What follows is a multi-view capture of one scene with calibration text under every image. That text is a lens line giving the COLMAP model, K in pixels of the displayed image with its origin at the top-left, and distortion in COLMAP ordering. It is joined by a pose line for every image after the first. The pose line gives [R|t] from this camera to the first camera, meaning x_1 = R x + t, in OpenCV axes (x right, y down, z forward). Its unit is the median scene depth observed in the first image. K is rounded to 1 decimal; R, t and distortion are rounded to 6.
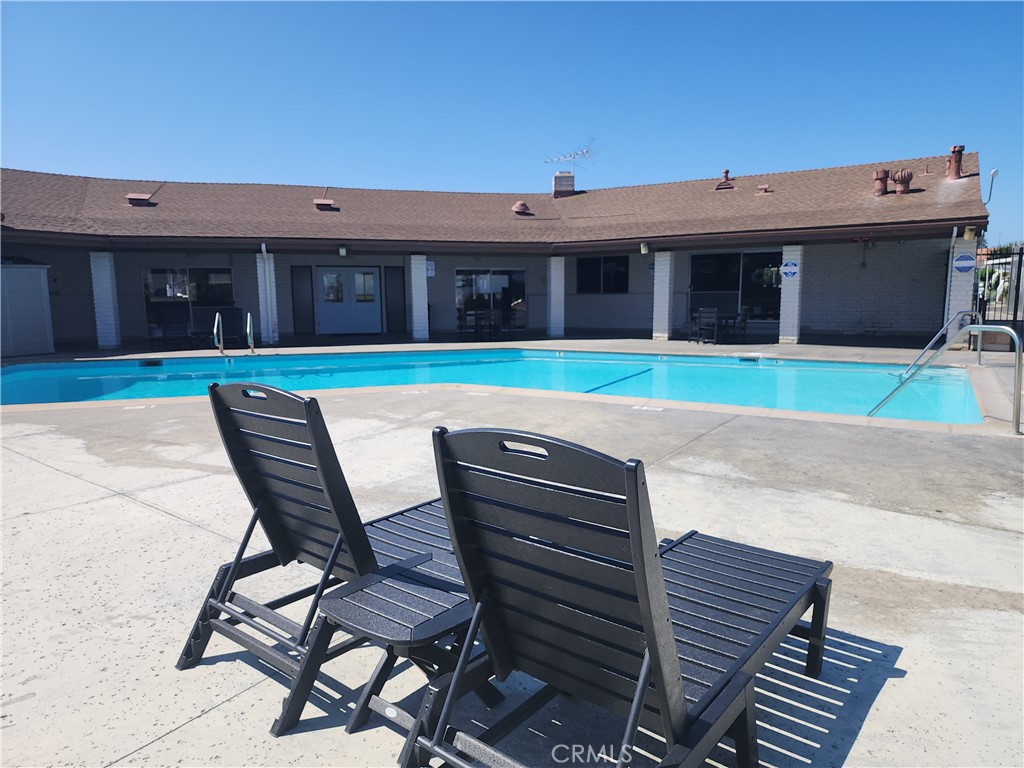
lens RADIAL K [[682.2, 0, 510.7], [0, 682.2, 391.5], [0, 0, 1]] dist [0.073068, -0.060818]
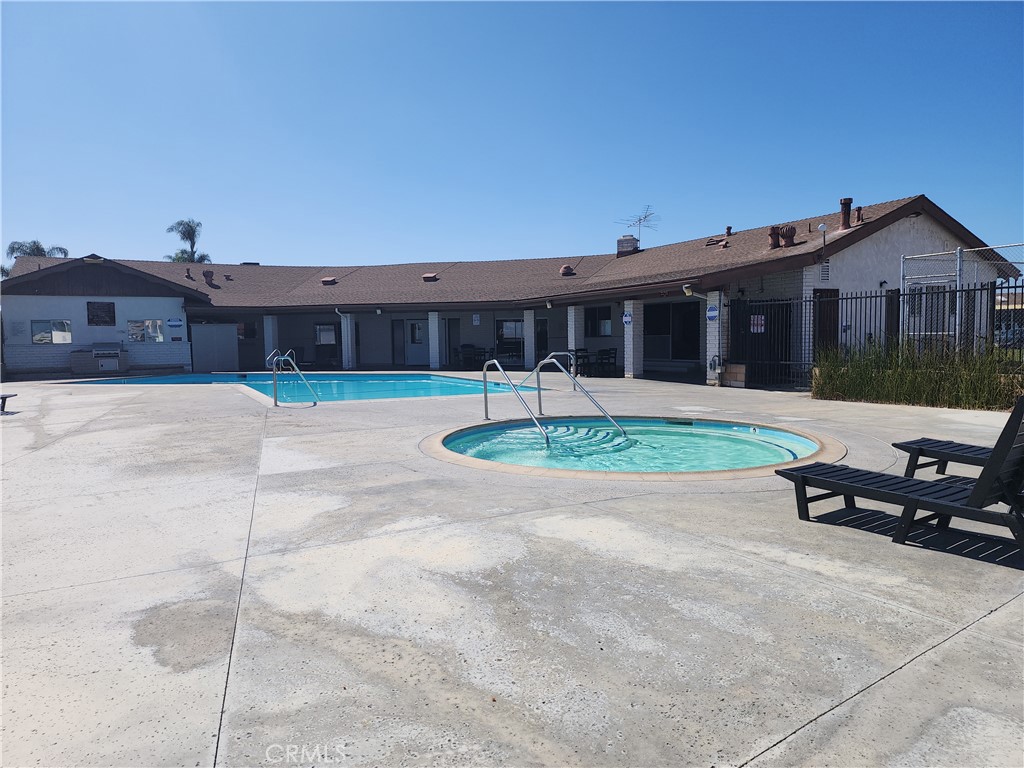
lens RADIAL K [[682.2, 0, 510.7], [0, 682.2, 391.5], [0, 0, 1]] dist [0.073068, -0.060818]
pose [[0.856330, 0.036138, -0.515164, 0.731972], [-0.067051, 0.996885, -0.041526, 0.016917], [0.512058, 0.070102, 0.856085, -0.137803]]
